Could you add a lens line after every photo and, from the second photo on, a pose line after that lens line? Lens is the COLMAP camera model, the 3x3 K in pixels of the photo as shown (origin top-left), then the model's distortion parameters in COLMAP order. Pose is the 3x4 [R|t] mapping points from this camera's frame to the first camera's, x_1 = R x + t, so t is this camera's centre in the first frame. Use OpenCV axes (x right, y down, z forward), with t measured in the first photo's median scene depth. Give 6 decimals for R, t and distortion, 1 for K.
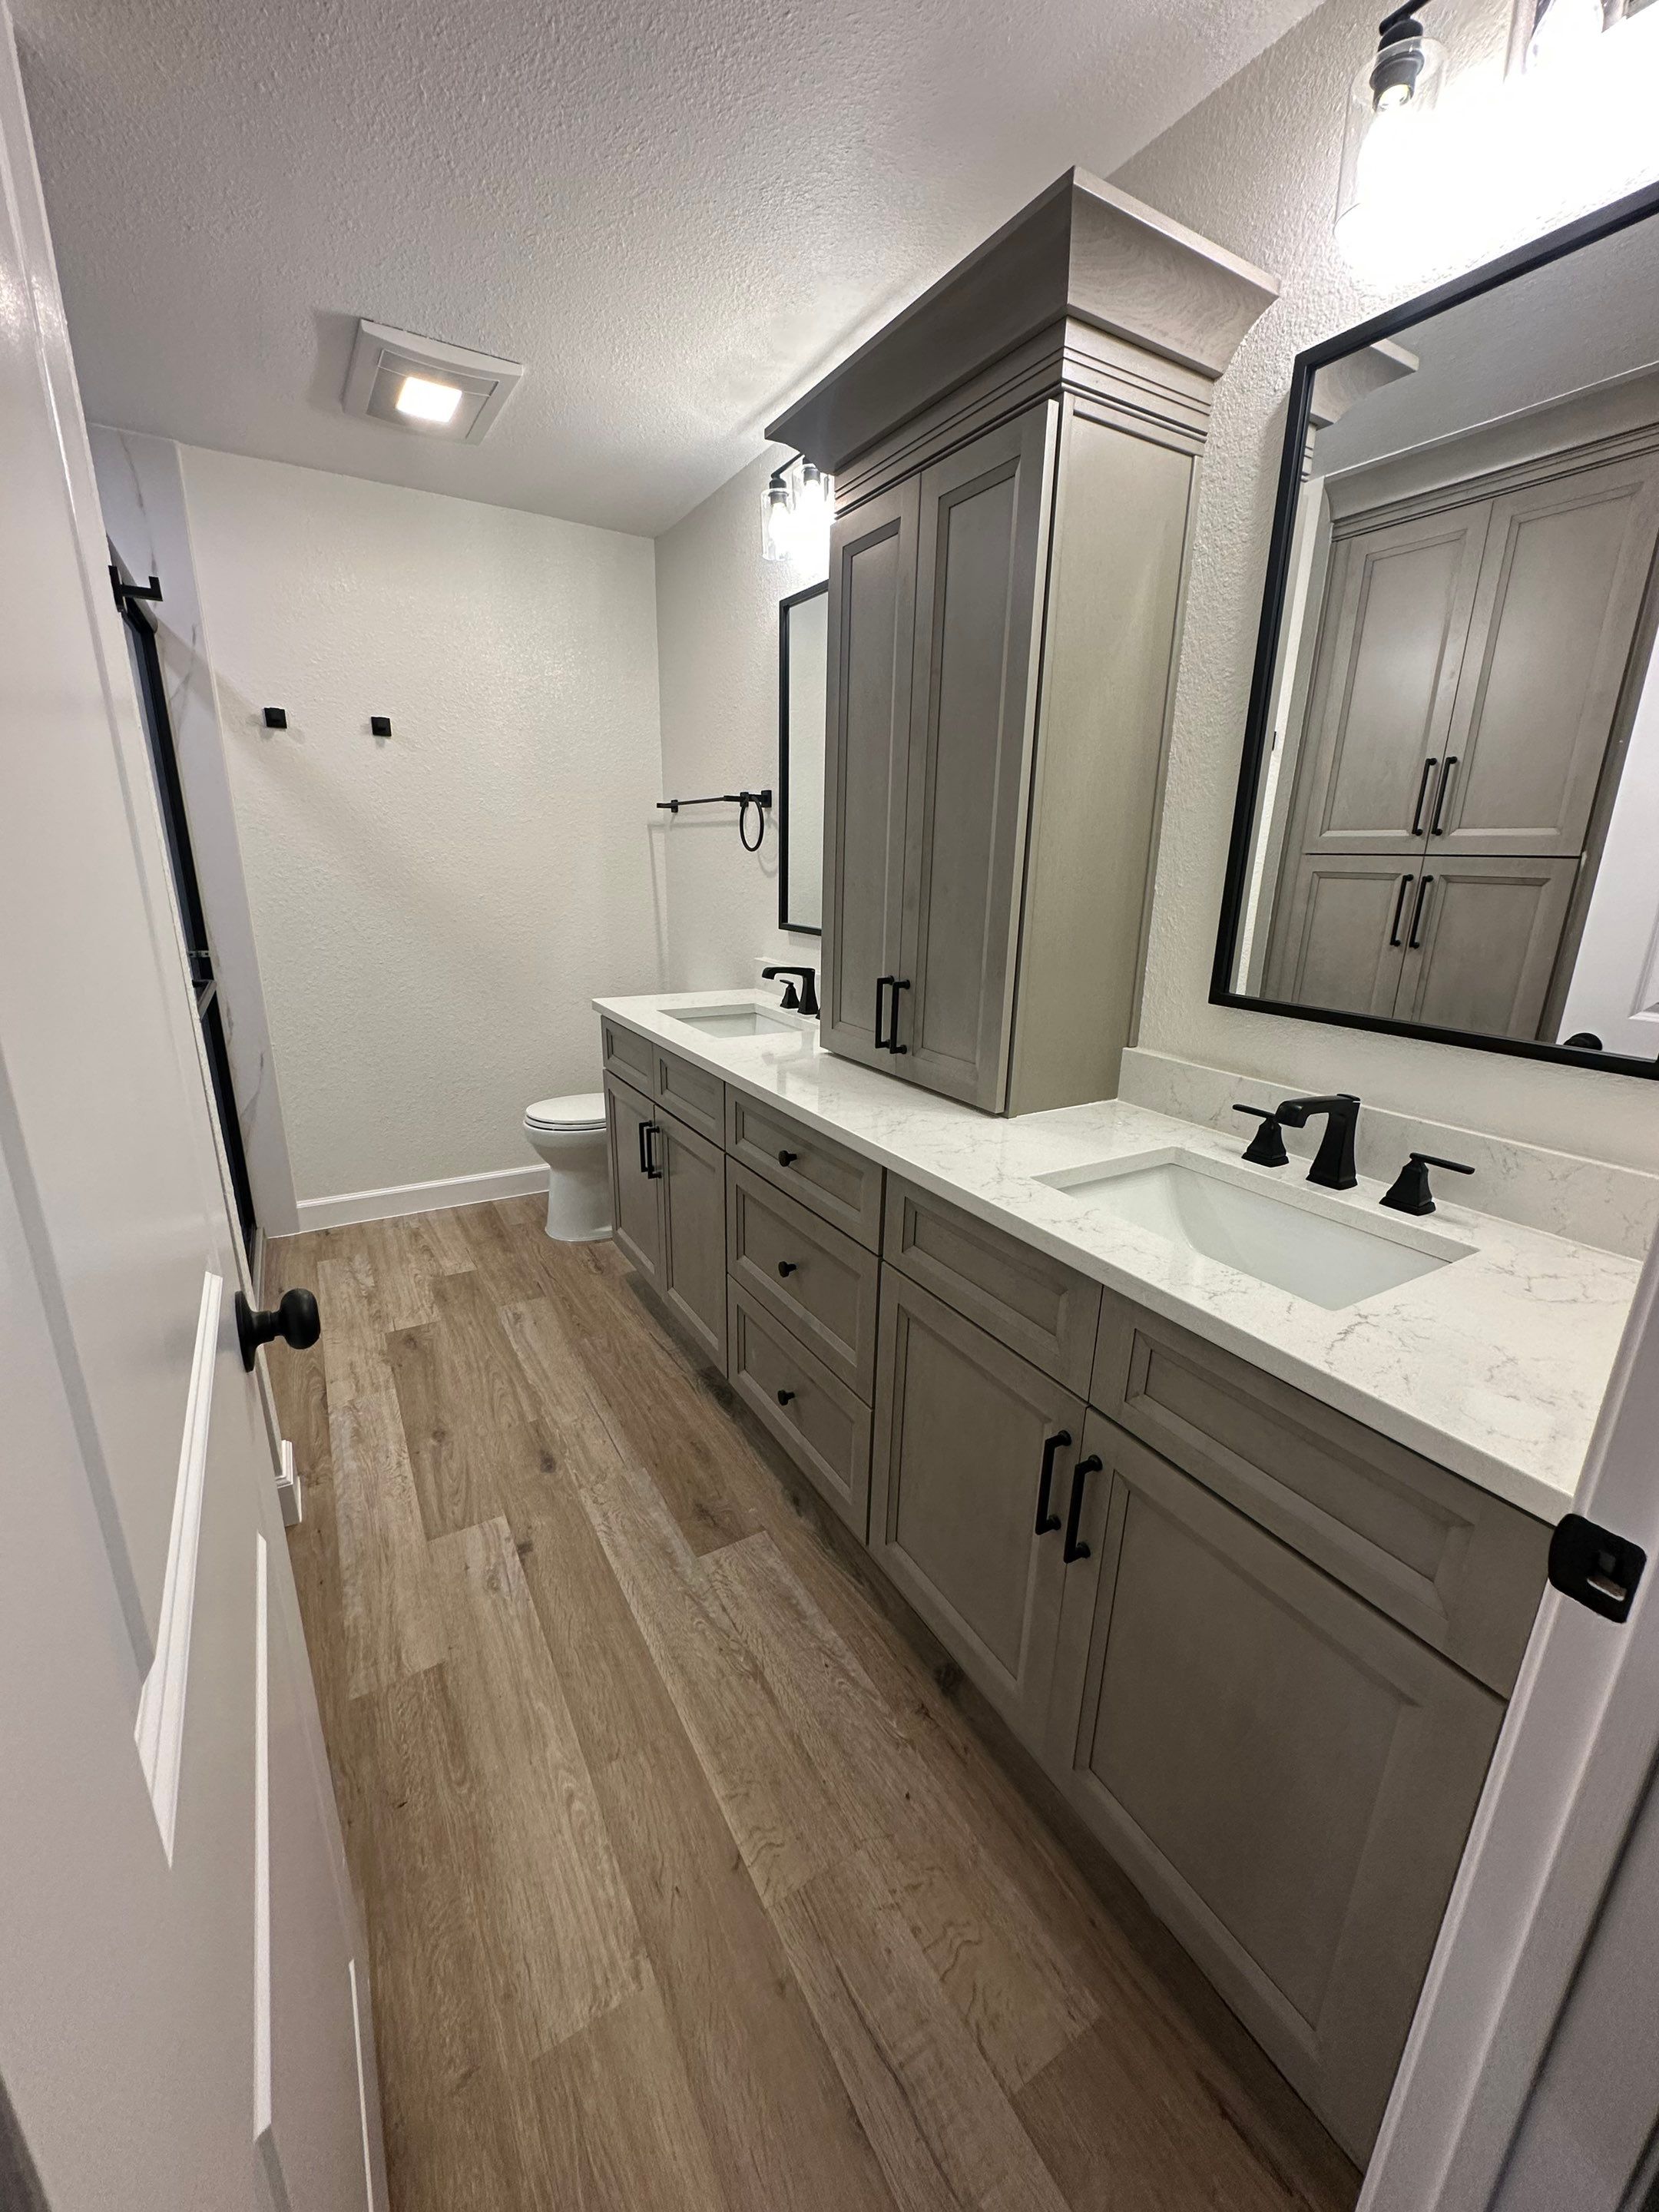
lens RADIAL K [[881.0, 0, 831.3], [0, 881.0, 1106.2], [0, 0, 1]] dist [-0.003568, 0.000726]
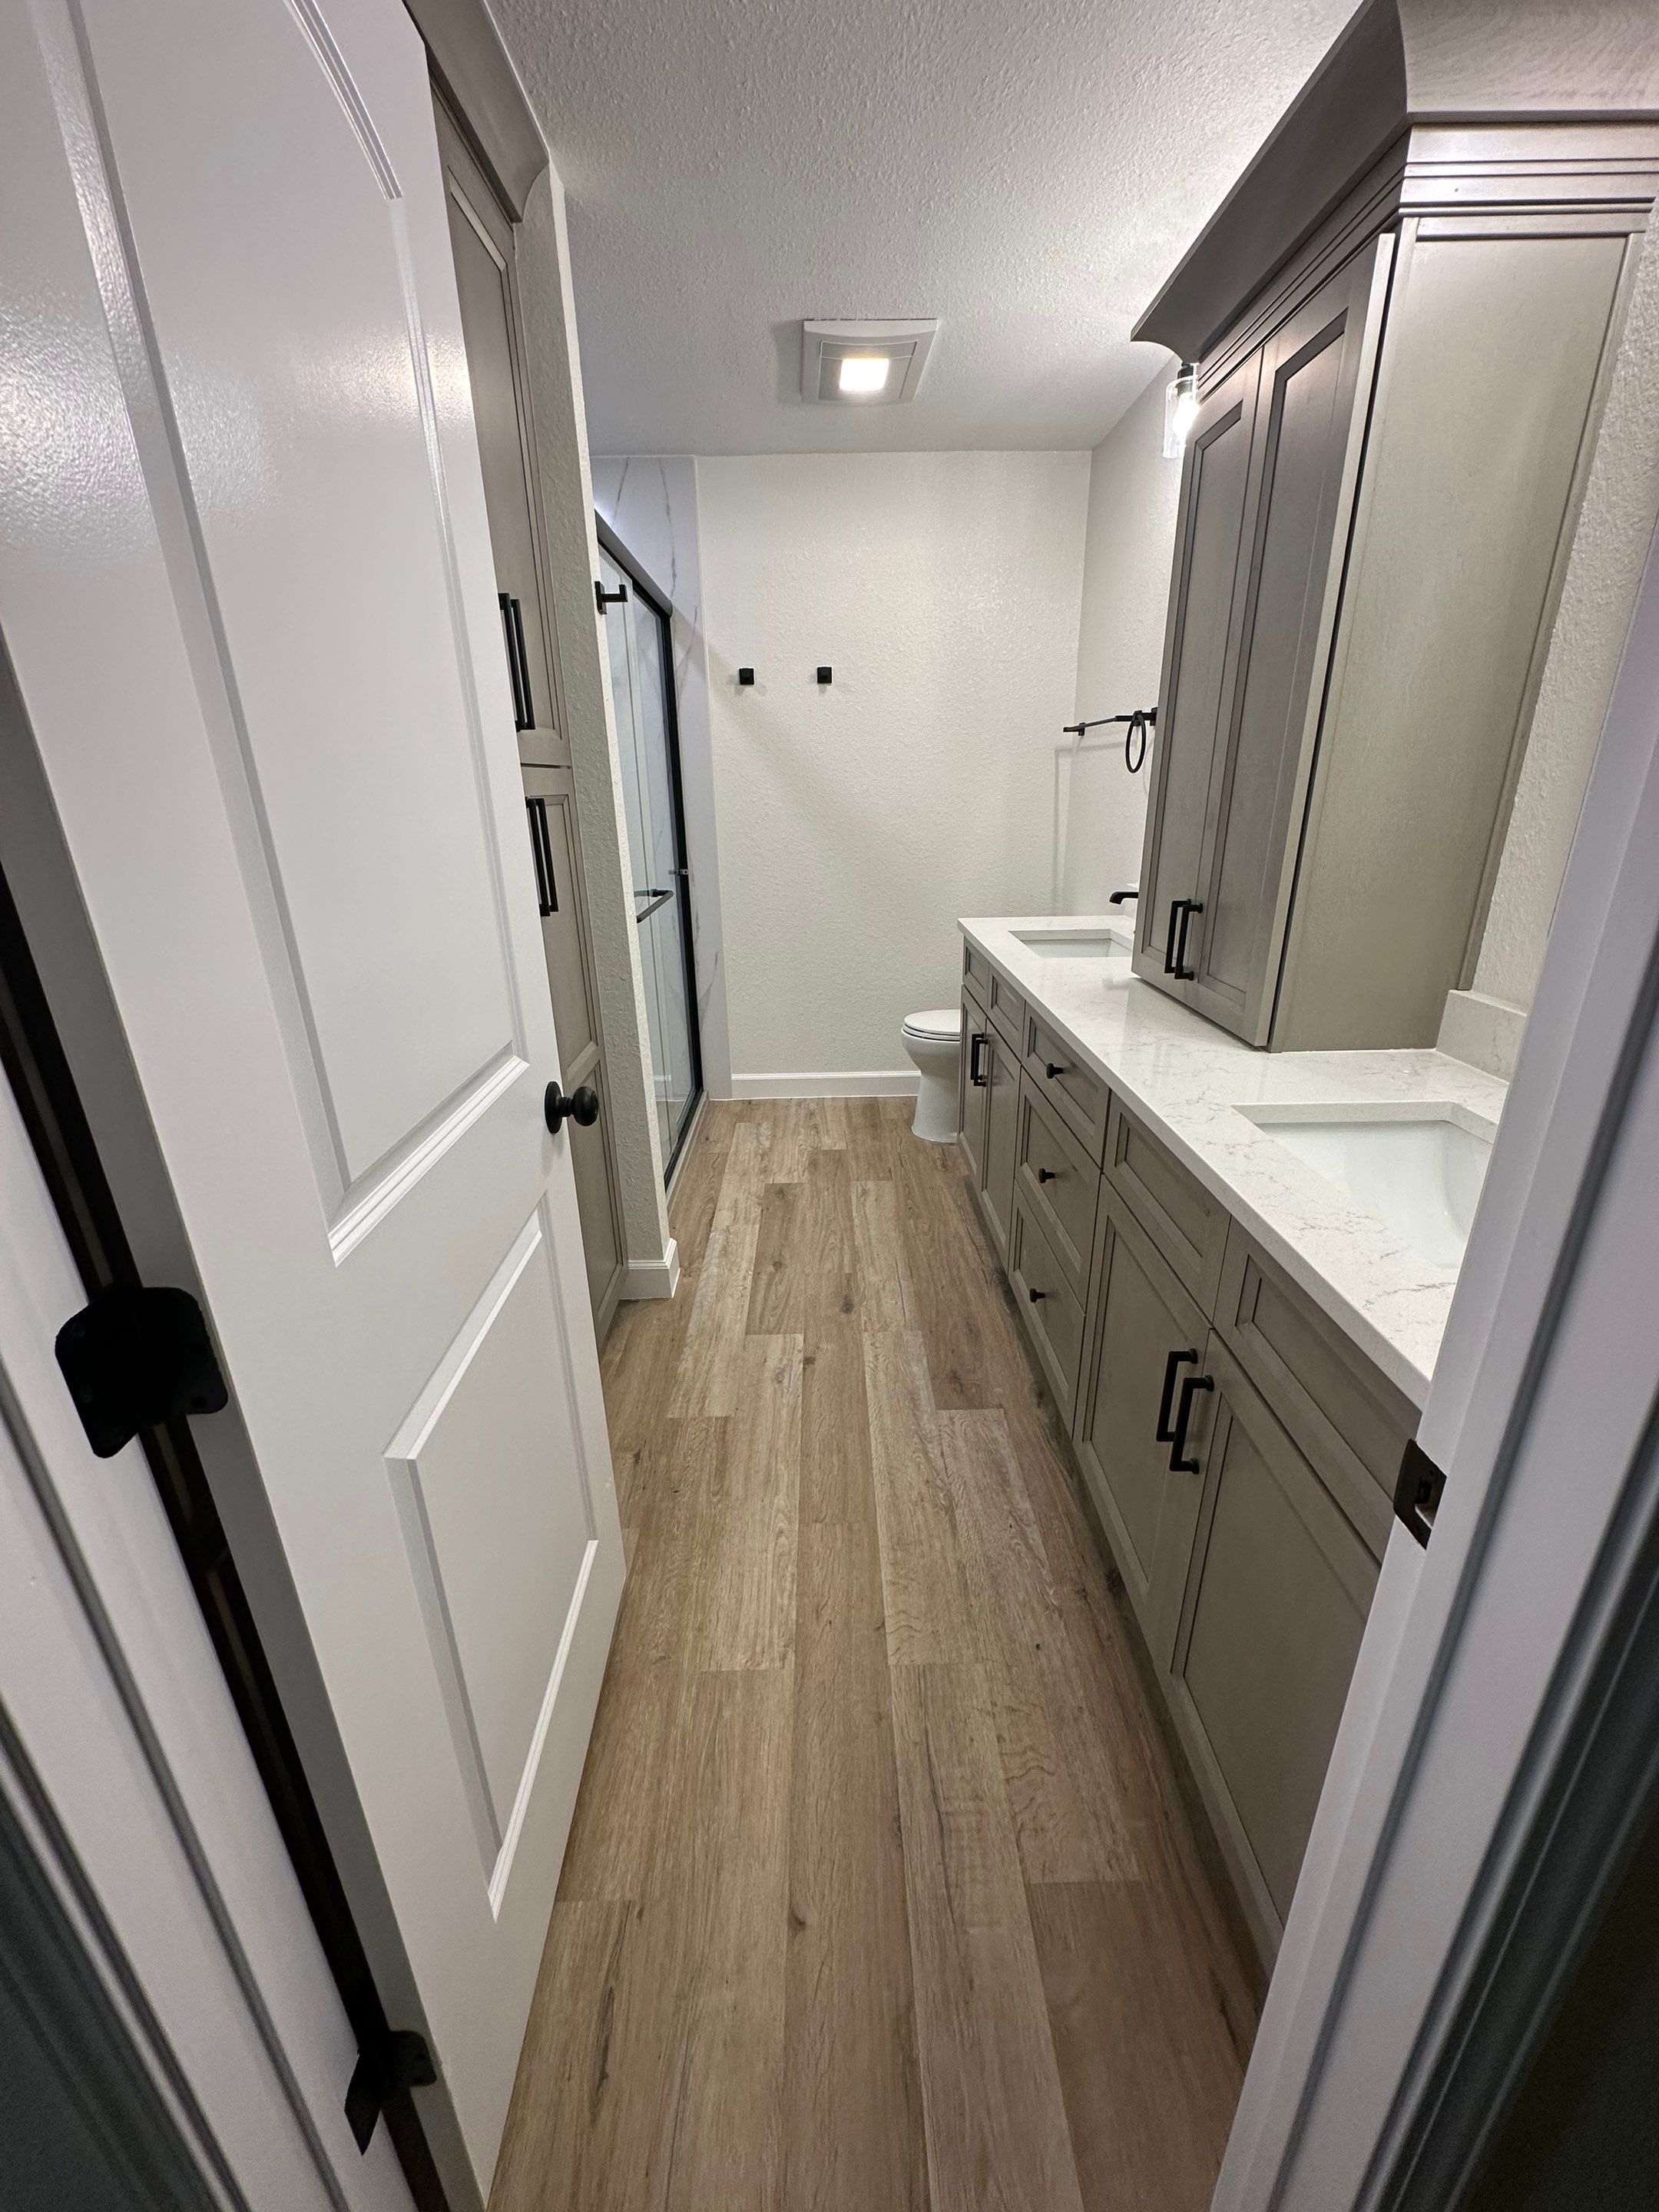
lens RADIAL K [[881.0, 0, 830.3], [0, 881.0, 1106.1], [0, 0, 1]] dist [-0.003568, 0.000726]
pose [[0.865842, 0.140787, -0.480100, 0.192377], [-0.104823, 0.989341, 0.101075, 0.018421], [0.489213, -0.037189, 0.871371, -0.042514]]
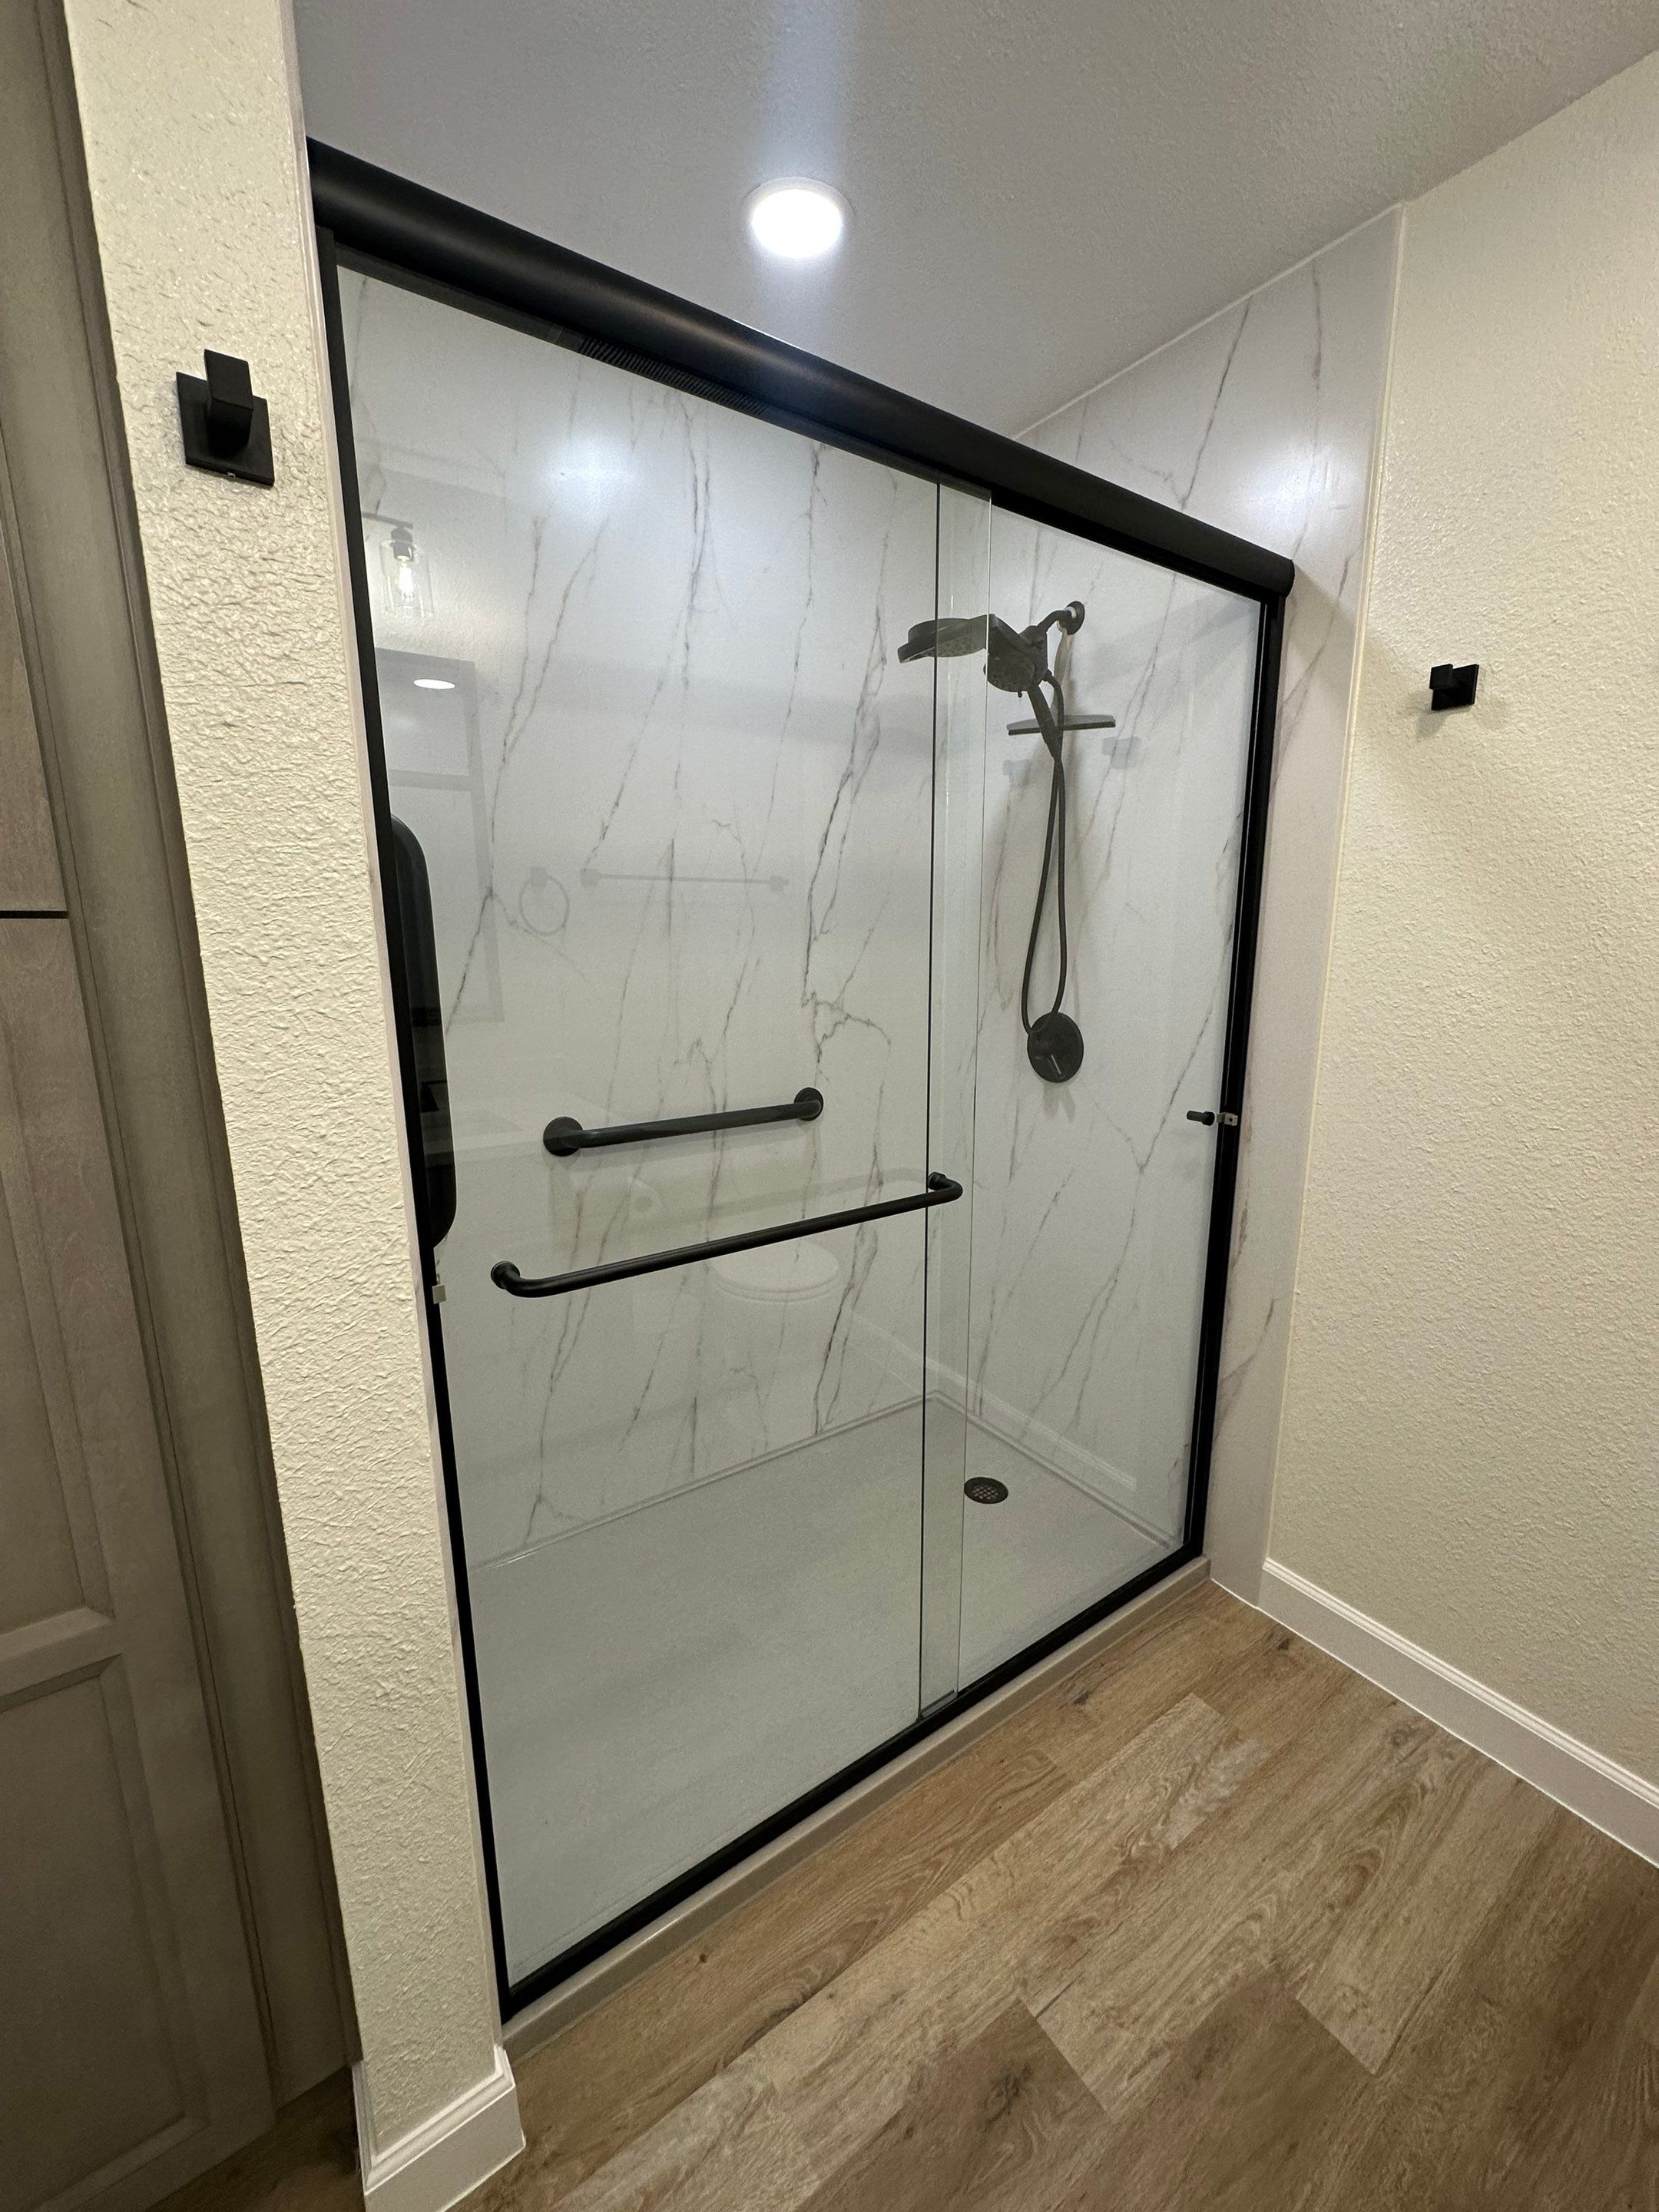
lens RADIAL K [[881.0, 0, 831.5], [0, 881.0, 1104.0], [0, 0, 1]] dist [-0.003568, 0.000726]
pose [[0.064488, 0.174552, -0.982534, -0.187590], [-0.270507, 0.950777, 0.151156, -0.279783], [0.960556, 0.256035, 0.108532, 0.929066]]
